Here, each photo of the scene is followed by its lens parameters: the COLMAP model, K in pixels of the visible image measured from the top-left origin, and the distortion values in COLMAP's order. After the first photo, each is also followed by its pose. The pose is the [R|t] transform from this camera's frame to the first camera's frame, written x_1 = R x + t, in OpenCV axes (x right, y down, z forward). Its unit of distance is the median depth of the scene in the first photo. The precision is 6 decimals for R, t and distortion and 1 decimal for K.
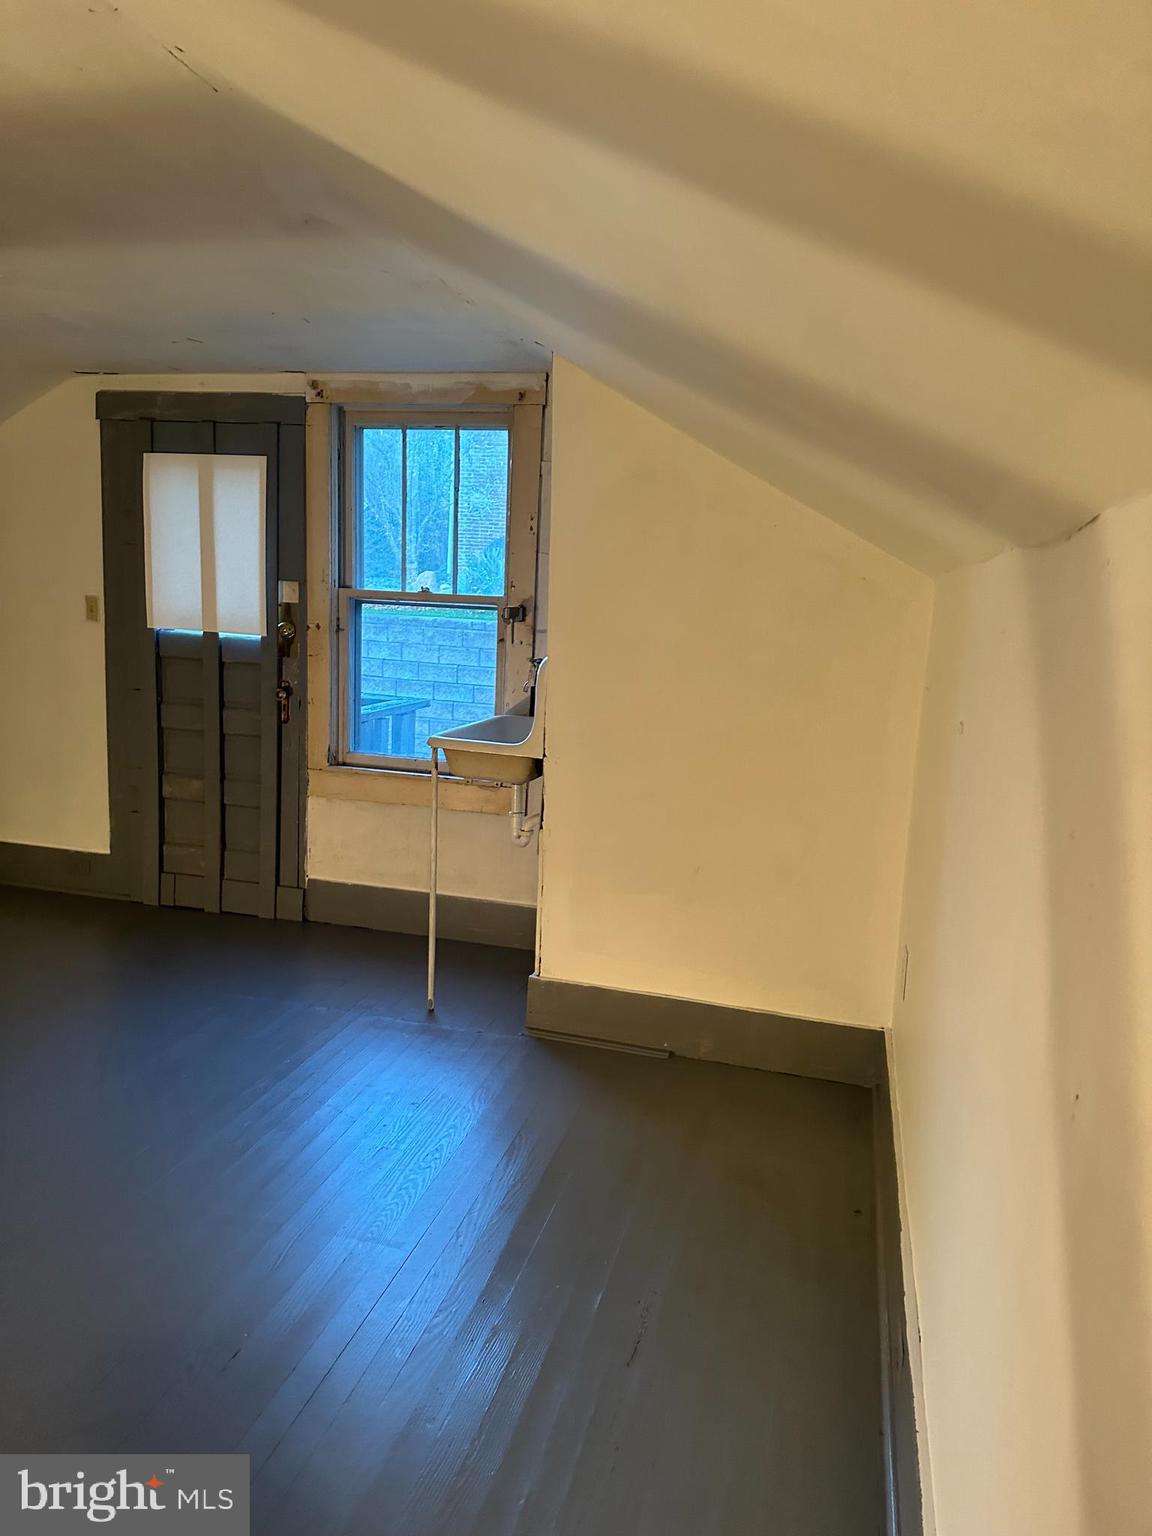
lens RADIAL K [[1070.5, 0, 568.5], [0, 1070.5, 782.1], [0, 0, 1]] dist [0.159901, -0.288984]
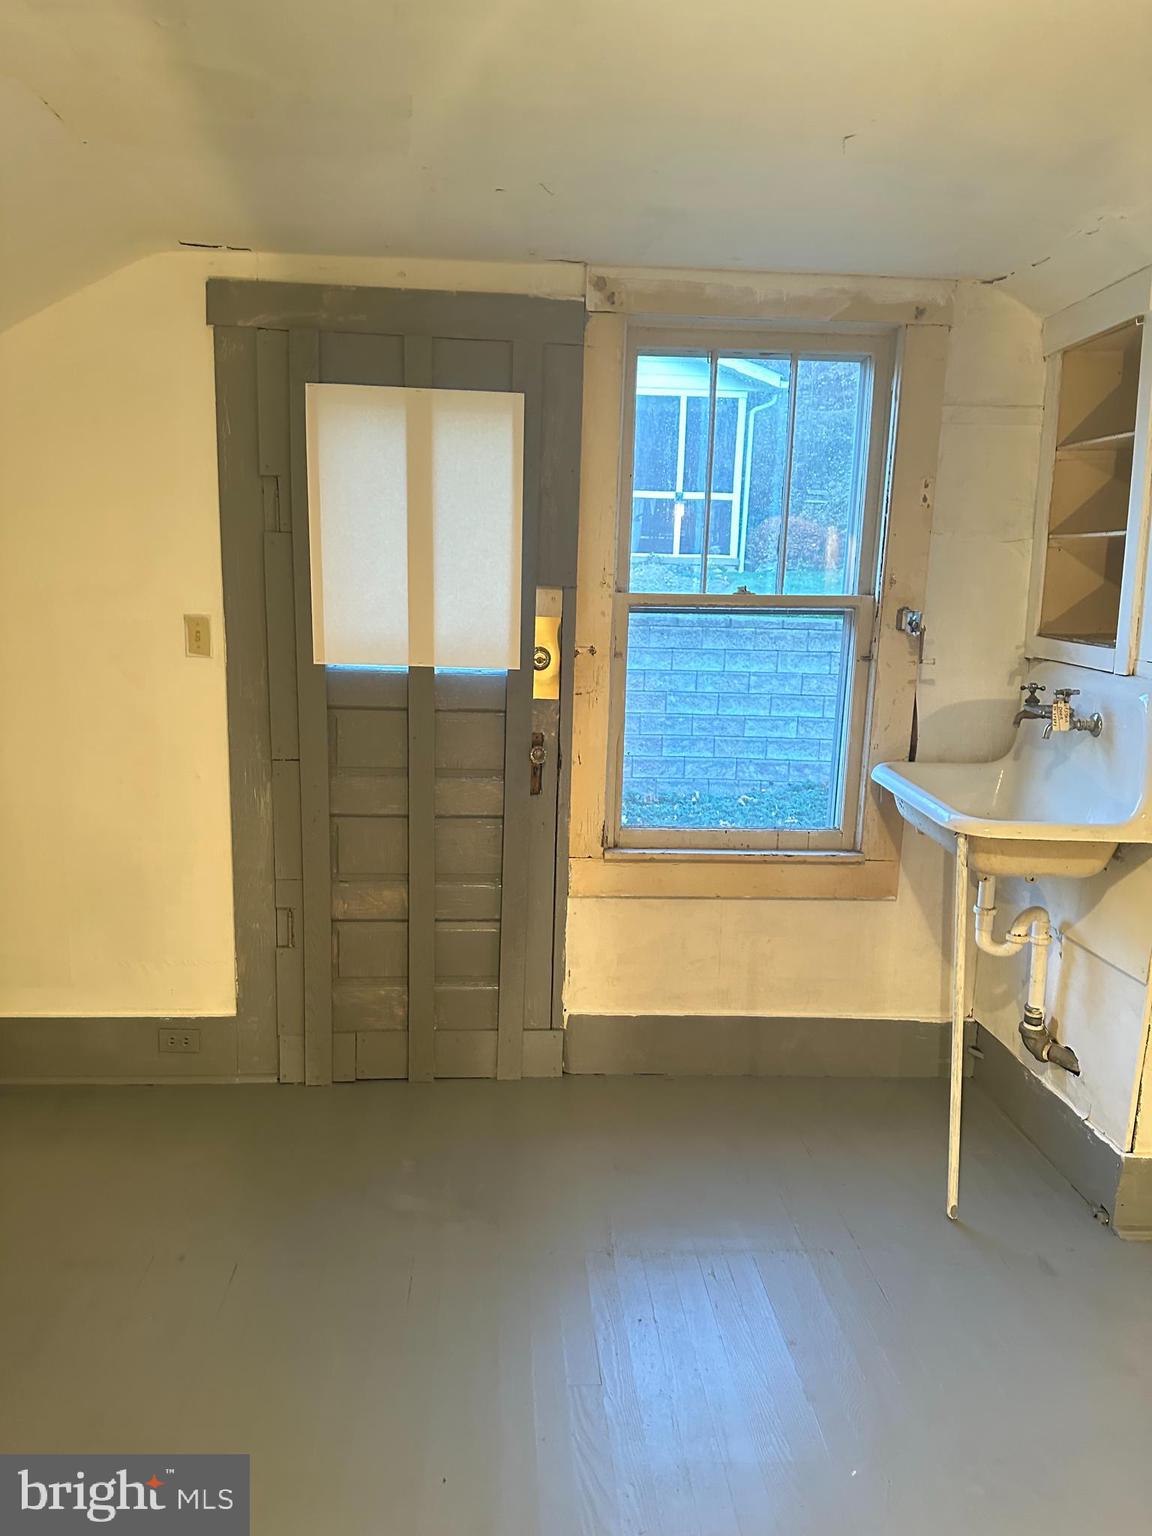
lens RADIAL K [[1086.2, 0, 577.6], [0, 1086.2, 787.2], [0, 0, 1]] dist [0.025780, -0.031174]
pose [[0.948596, -0.085547, 0.304708, -0.446539], [0.072771, 0.995936, 0.053066, -0.093988], [-0.308009, -0.028165, 0.950966, 0.354159]]
